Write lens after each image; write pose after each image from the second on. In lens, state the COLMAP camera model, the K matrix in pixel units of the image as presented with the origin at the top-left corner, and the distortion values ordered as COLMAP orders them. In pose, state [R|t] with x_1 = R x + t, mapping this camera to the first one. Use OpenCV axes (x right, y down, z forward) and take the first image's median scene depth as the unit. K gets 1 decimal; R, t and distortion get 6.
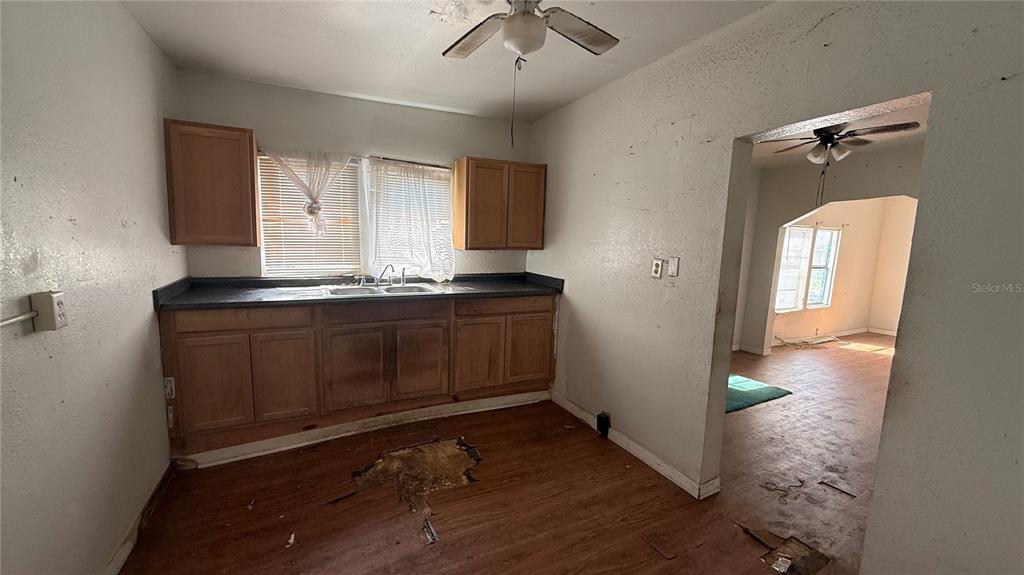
lens RADIAL K [[411.2, 0, 514.2], [0, 411.2, 287.9], [0, 0, 1]] dist [0.000898, 0.000327]
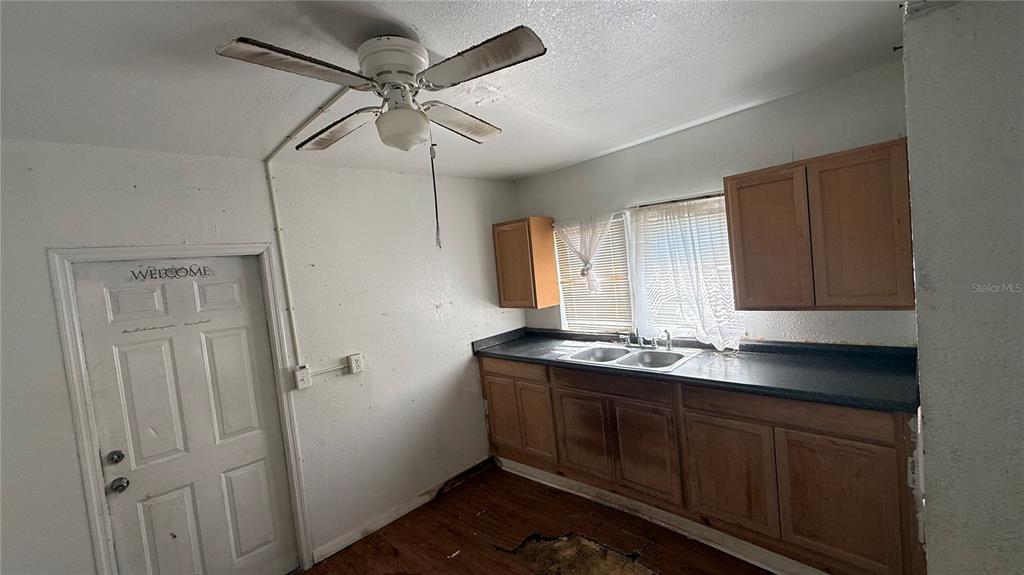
lens RADIAL K [[411.2, 0, 506.5], [0, 411.2, 287.5], [0, 0, 1]] dist [0.000898, 0.000327]
pose [[0.297280, -0.003670, -0.954783, 0.476060], [-0.005425, 0.999970, -0.005533, -0.140836], [0.954775, 0.006825, 0.297251, 0.489030]]
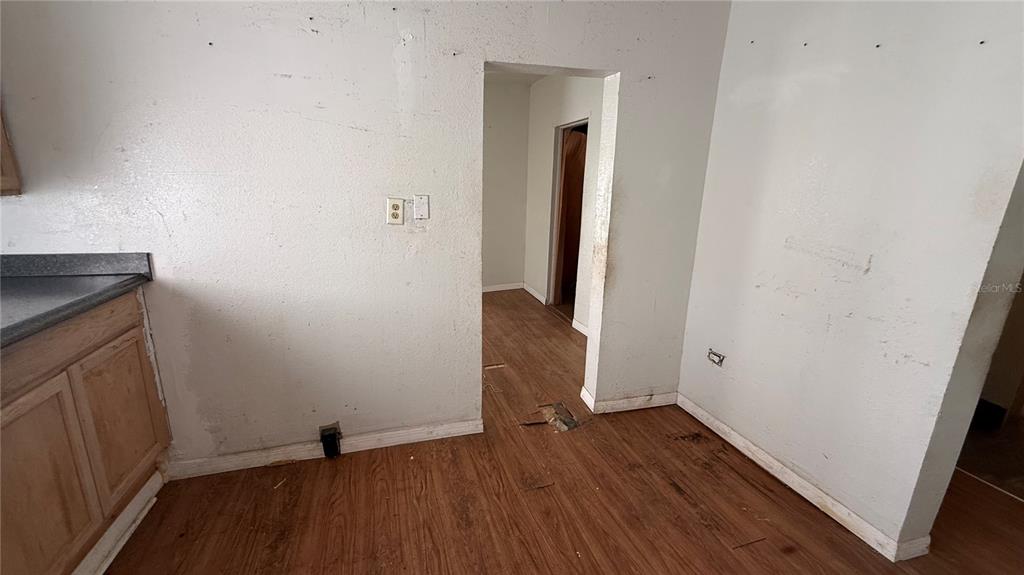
lens RADIAL K [[411.2, 0, 509.1], [0, 411.2, 285.9], [0, 0, 1]] dist [0.000898, 0.000327]
pose [[0.184629, -0.267245, 0.945776, -0.321498], [0.105467, 0.962150, 0.251283, -0.070776], [-0.977133, 0.053354, 0.205827, 0.539808]]
